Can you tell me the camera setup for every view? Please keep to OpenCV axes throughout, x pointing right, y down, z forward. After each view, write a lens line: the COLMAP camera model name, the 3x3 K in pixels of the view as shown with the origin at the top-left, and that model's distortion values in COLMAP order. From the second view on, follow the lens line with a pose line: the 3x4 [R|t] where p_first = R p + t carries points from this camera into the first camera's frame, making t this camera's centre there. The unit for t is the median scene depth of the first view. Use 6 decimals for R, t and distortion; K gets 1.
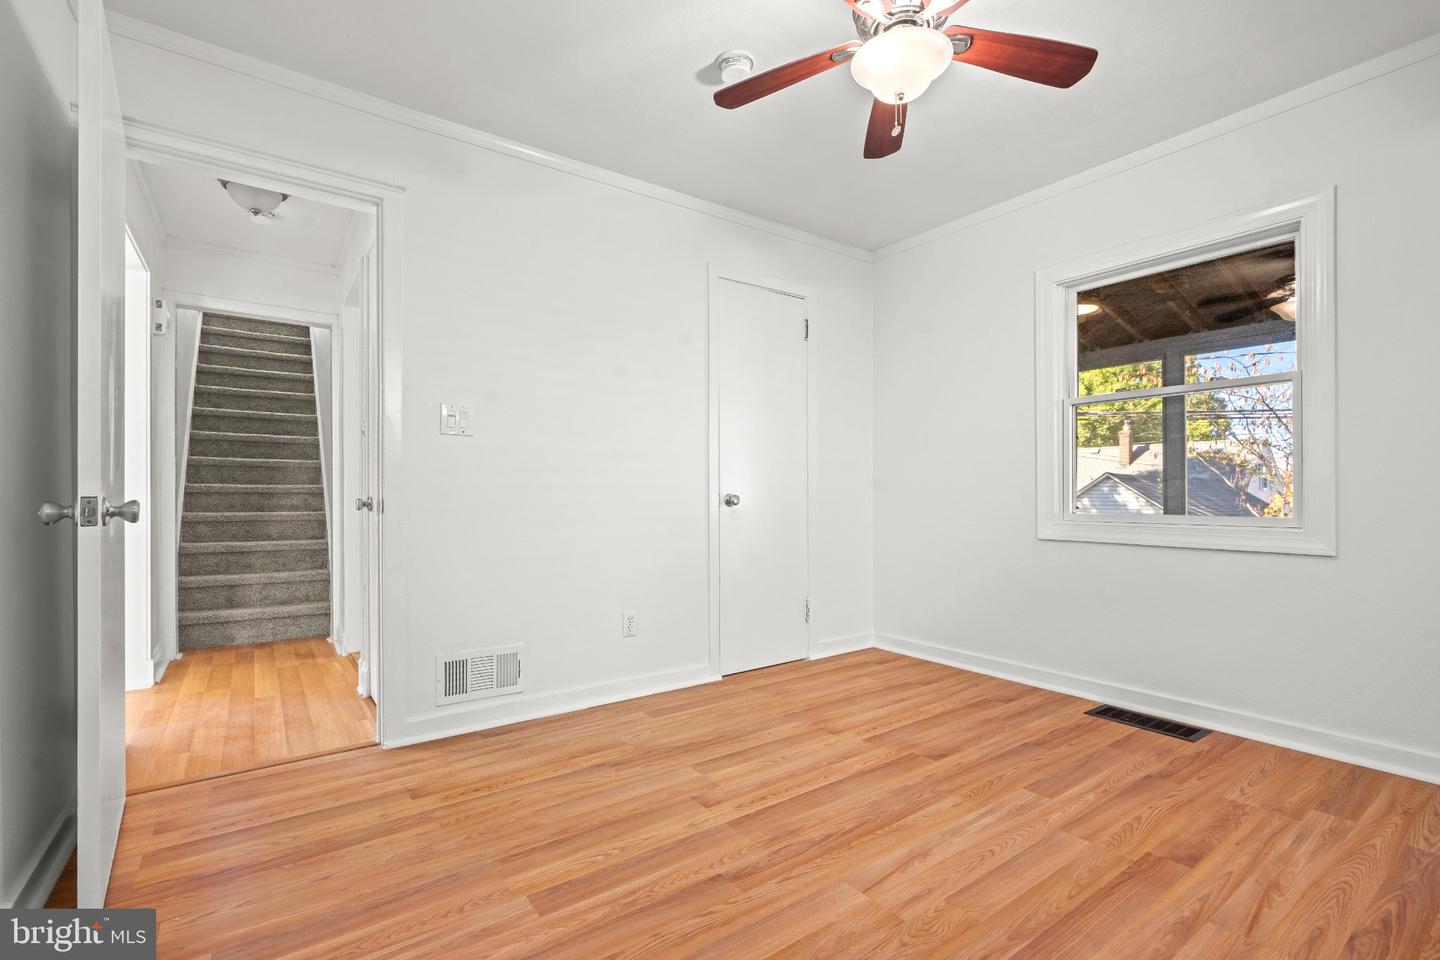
lens RADIAL K [[653.9, 0, 714.5], [0, 653.9, 490.9], [0, 0, 1]] dist [-0.004221, 0.001298]
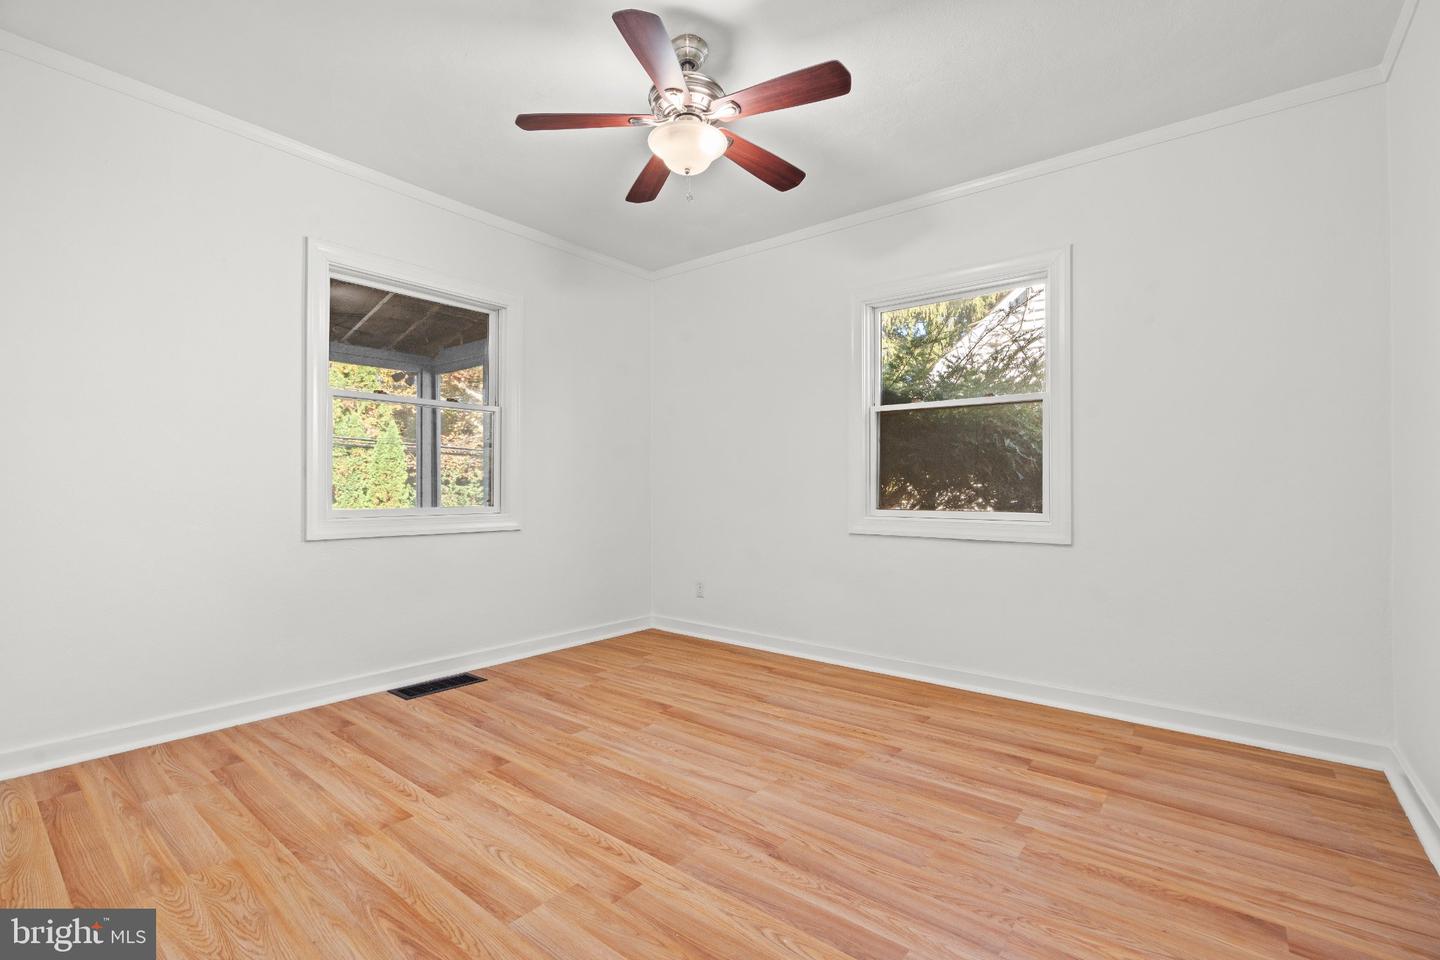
lens RADIAL K [[653.9, 0, 720.1], [0, 653.9, 483.8], [0, 0, 1]] dist [-0.004221, 0.001298]
pose [[-0.279306, 0.010195, 0.960148, -0.684173], [-0.007100, 0.999894, -0.012683, 0.005399], [-0.960176, -0.010360, -0.279204, 0.960444]]
